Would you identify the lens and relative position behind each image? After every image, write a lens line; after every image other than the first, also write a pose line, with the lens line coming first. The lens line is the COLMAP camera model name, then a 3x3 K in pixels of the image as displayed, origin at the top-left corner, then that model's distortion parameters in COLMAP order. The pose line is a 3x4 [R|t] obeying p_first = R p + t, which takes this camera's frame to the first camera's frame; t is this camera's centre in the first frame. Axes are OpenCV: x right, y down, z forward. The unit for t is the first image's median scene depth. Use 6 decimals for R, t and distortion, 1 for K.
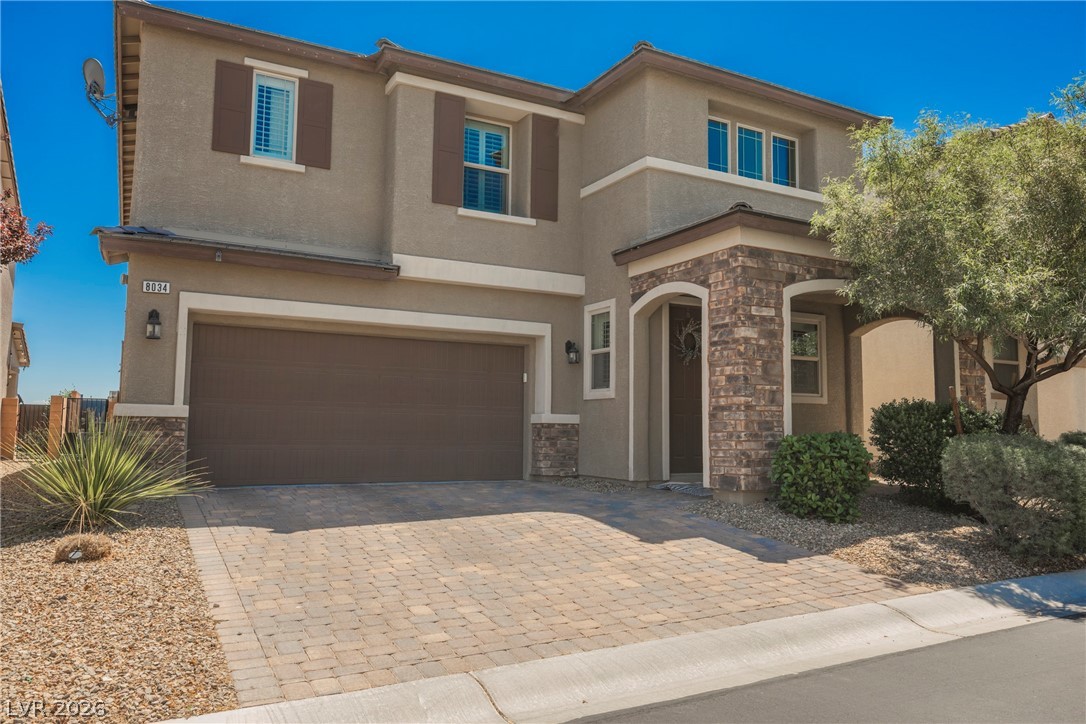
lens RADIAL K [[777.0, 0, 543.0], [0, 777.0, 362.0], [0, 0, 1]] dist [-0.002004, 0.000794]
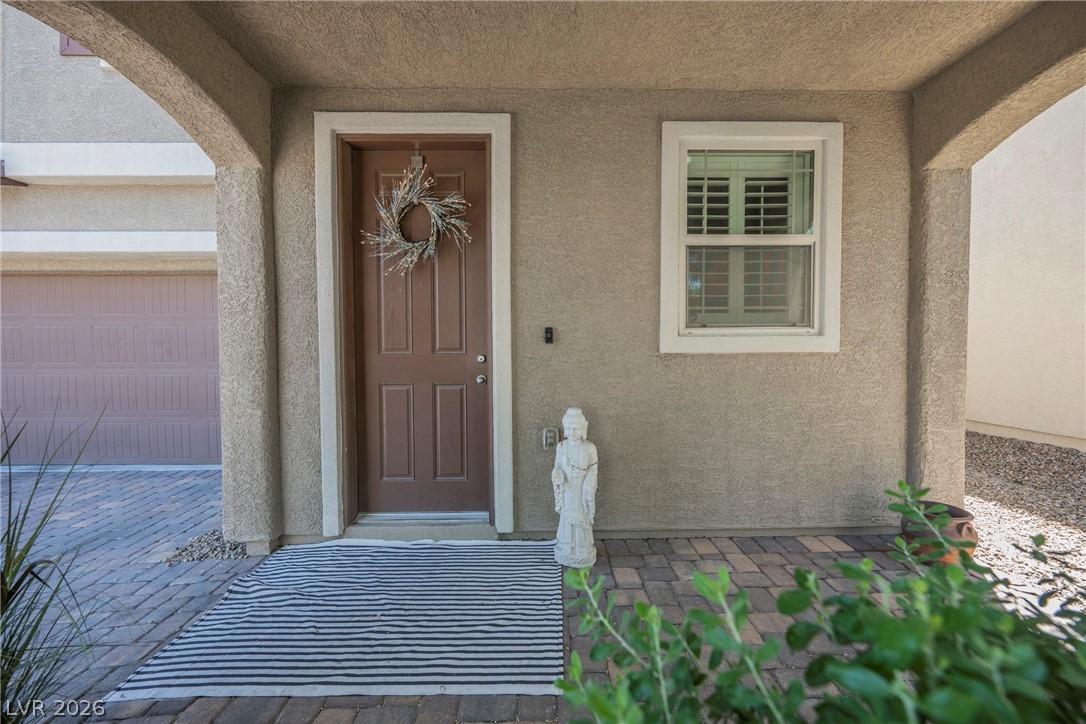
lens RADIAL K [[432.6, 0, 545.7], [0, 432.6, 362.1], [0, 0, 1]] dist [-0.000793, -0.000106]
pose [[0.886655, 0.001750, -0.462427, 0.384187], [0.053309, 0.992939, 0.105971, 0.031635], [0.459348, -0.118611, 0.880302, 0.843664]]
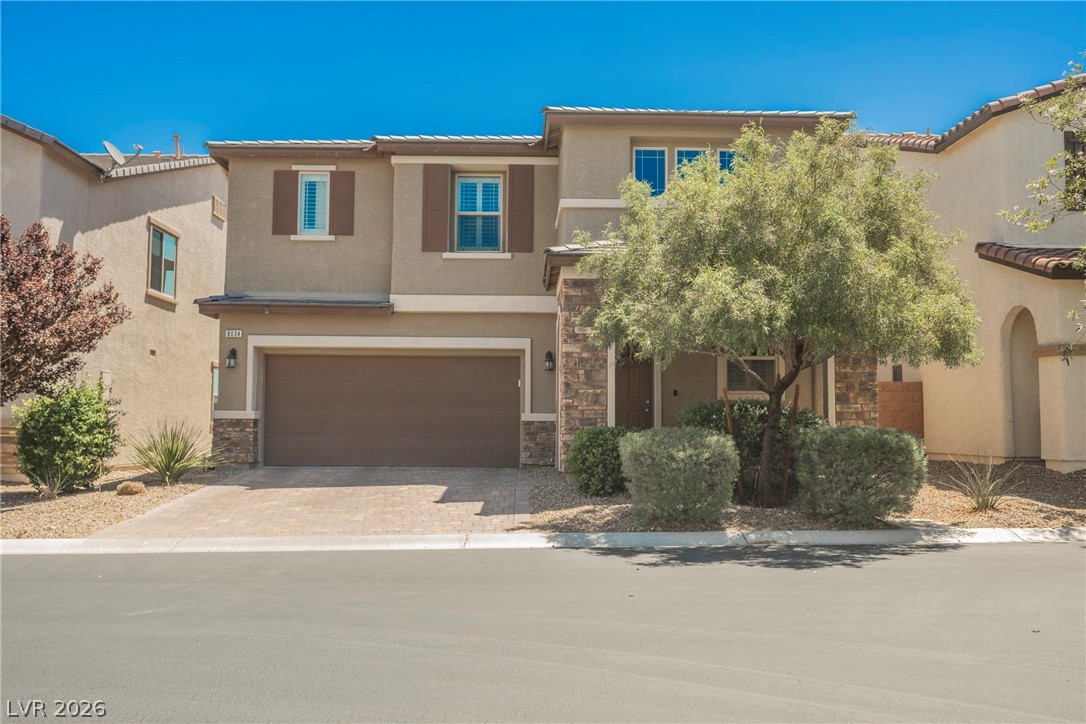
lens RADIAL K [[958.9, 0, 543.0], [0, 958.9, 362.0], [0, 0, 1]] dist [-0.002461, -0.003306]
pose [[0.886610, -0.035866, -0.461124, 0.771883], [0.042681, 0.999079, 0.004355, -0.019734], [0.460544, -0.023542, 0.887325, -0.332226]]
